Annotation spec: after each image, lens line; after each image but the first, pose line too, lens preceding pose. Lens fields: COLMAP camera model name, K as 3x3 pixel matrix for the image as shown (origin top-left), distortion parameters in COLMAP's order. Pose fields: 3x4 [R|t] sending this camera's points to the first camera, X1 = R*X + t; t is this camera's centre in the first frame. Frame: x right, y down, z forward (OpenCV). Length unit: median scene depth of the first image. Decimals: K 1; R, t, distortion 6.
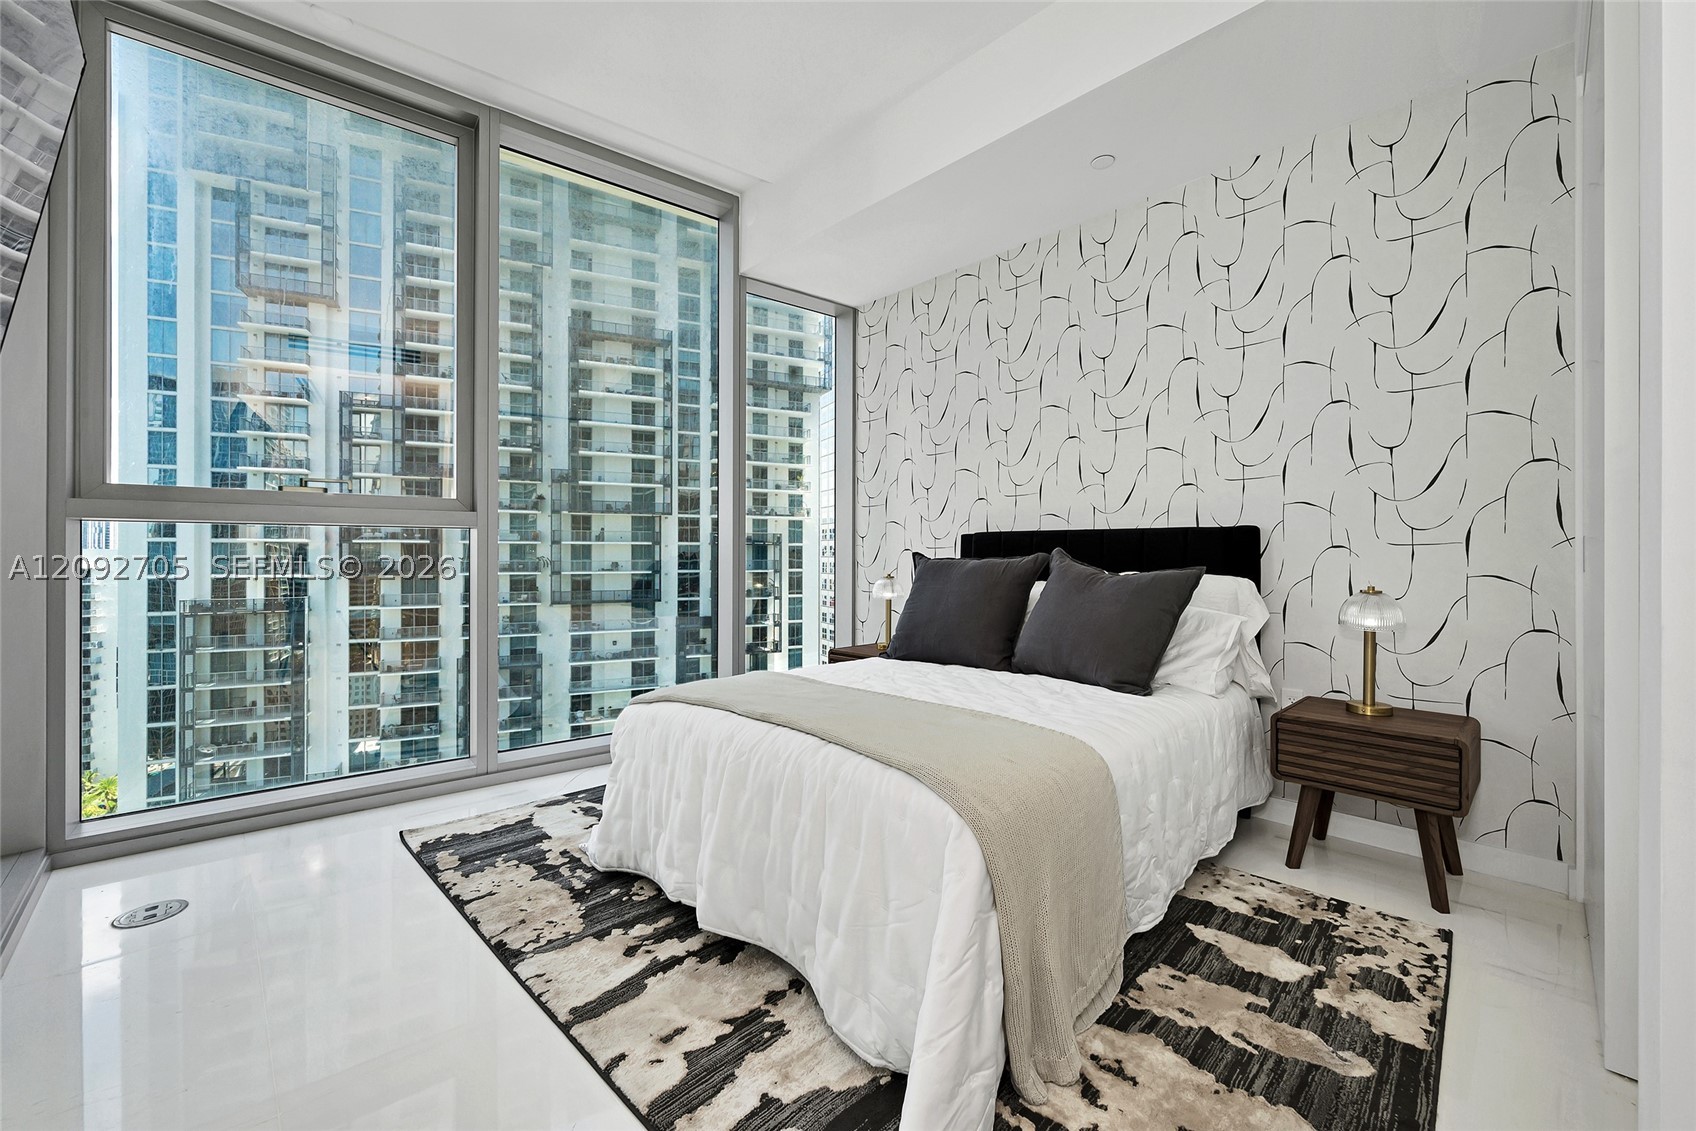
lens RADIAL K [[695.1, 0, 852.8], [0, 695.1, 546.2], [0, 0, 1]] dist [-0.003713, 0.001437]
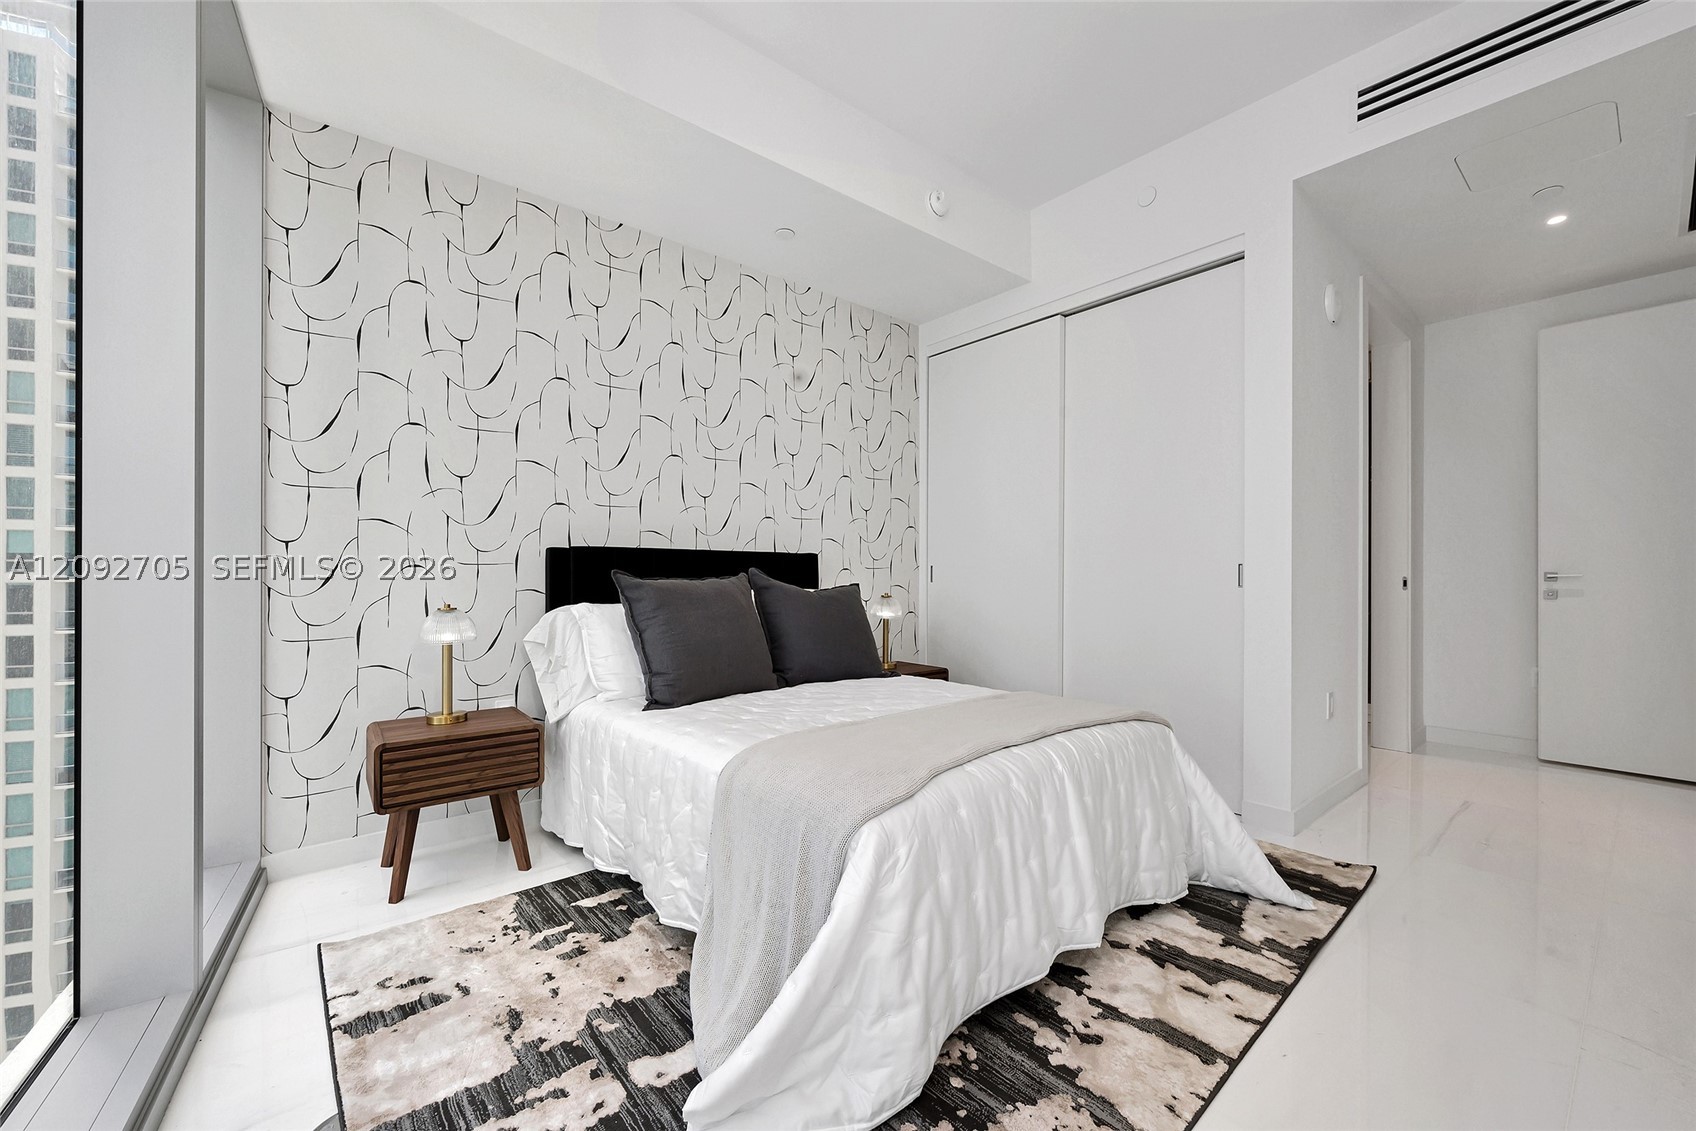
lens RADIAL K [[695.1, 0, 859.1], [0, 695.1, 566.7], [0, 0, 1]] dist [-0.003713, 0.001437]
pose [[0.037427, 0.011511, 0.999233, -0.809038], [-0.012979, 0.999855, -0.011032, 0.010669], [-0.999215, -0.012557, 0.037571, 0.857480]]
